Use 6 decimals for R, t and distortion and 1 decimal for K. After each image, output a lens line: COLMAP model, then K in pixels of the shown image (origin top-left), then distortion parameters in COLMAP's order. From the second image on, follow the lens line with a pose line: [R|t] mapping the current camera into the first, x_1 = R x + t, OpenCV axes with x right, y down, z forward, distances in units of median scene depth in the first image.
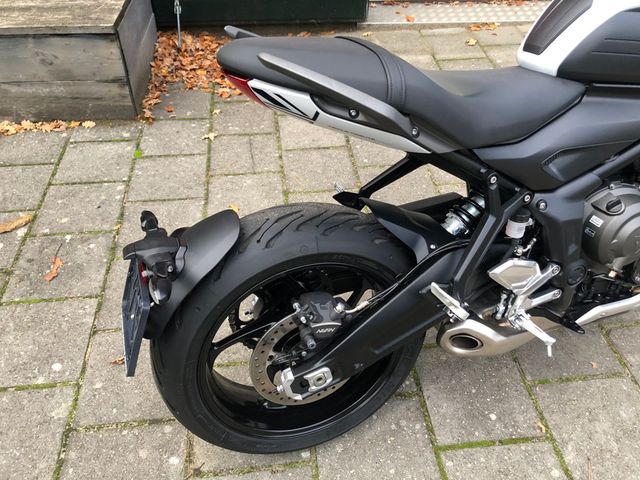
lens RADIAL K [[523.1, 0, 322.8], [0, 523.1, 230.0], [0, 0, 1]] dist [0.021962, -0.008985]
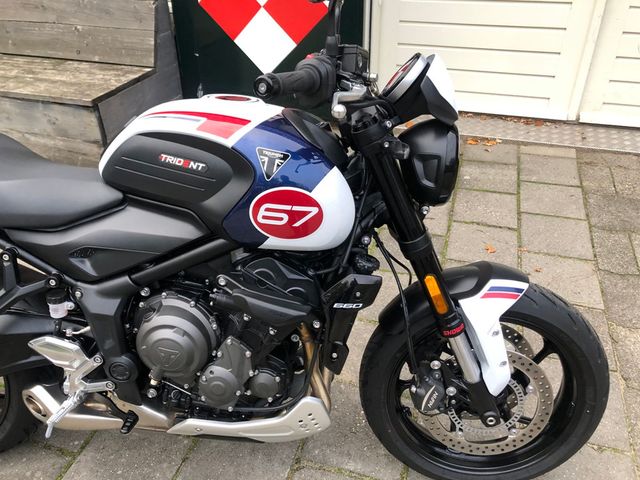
lens RADIAL K [[520.3, 0, 318.9], [0, 520.3, 229.0], [0, 0, 1]] dist [0.044069, -0.056087]
pose [[0.913946, 0.190745, -0.358217, 0.979502], [-0.241945, 0.964745, -0.103580, -0.146638], [0.325831, 0.181335, 0.927875, 0.101601]]
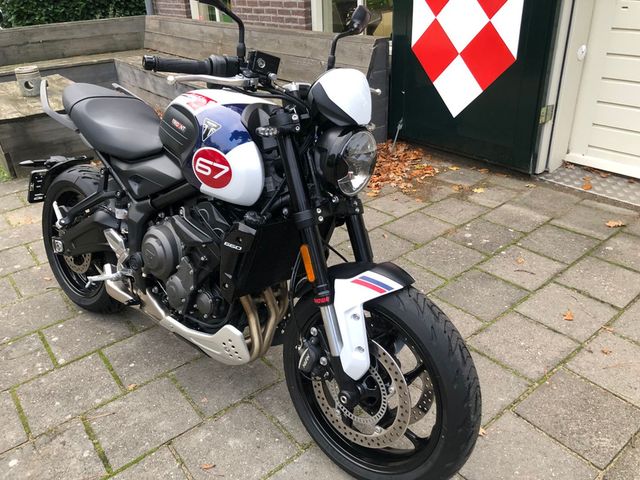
lens RADIAL K [[523.1, 0, 322.8], [0, 523.1, 230.0], [0, 0, 1]] dist [0.021962, -0.008985]
pose [[0.522515, 0.338534, -0.782542, 1.633078], [-0.522839, 0.852207, 0.019564, -0.263808], [0.673511, 0.398921, 0.622290, 0.323372]]
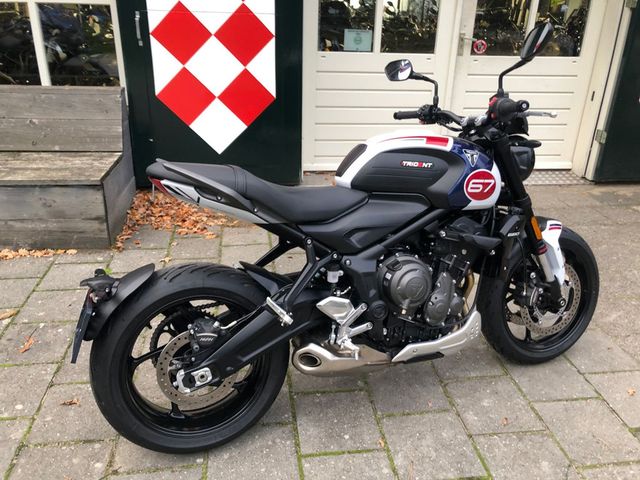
lens RADIAL K [[520.3, 0, 318.9], [0, 520.3, 229.0], [0, 0, 1]] dist [0.044069, -0.056087]
pose [[0.999719, 0.000243, 0.023716, 0.229000], [0.007461, 0.945961, -0.324194, 0.295559], [-0.022513, 0.324280, 0.945693, -0.431994]]
